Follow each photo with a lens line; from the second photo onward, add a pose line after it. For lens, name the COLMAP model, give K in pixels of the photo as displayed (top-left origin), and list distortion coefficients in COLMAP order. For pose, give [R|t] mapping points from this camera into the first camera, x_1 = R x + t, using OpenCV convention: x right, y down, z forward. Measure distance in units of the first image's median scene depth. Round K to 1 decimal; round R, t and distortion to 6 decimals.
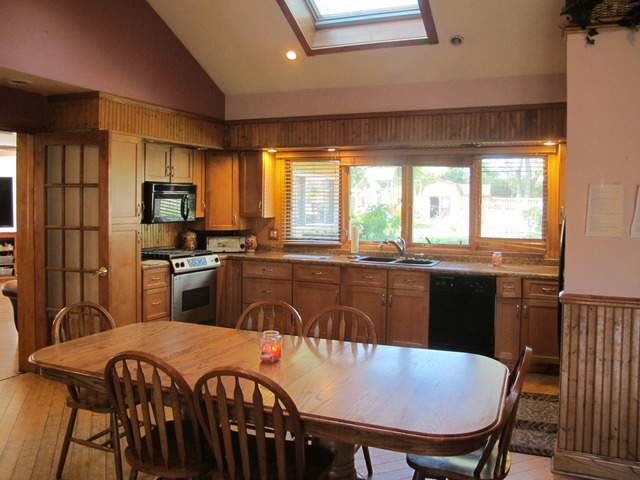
lens RADIAL K [[535.5, 0, 330.0], [0, 535.5, 221.3], [0, 0, 1]] dist [-0.148669, 0.102891]
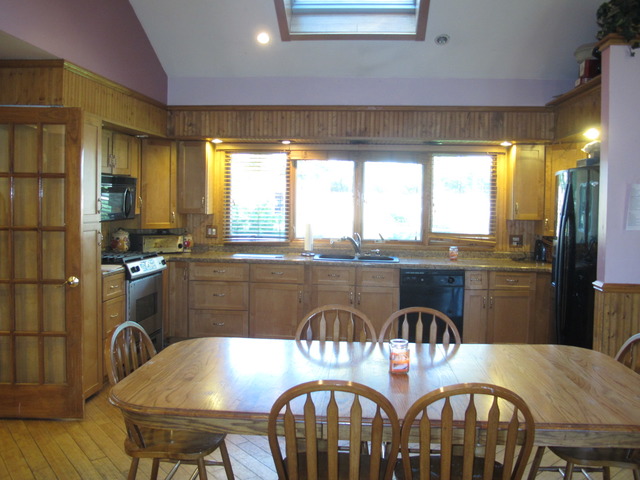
lens RADIAL K [[535.5, 0, 330.0], [0, 535.5, 221.3], [0, 0, 1]] dist [-0.148669, 0.102891]
pose [[0.950195, -0.007473, 0.311566, -0.236097], [0.004743, 0.999943, 0.009520, -0.002607], [-0.311620, -0.007568, 0.950177, 0.081703]]
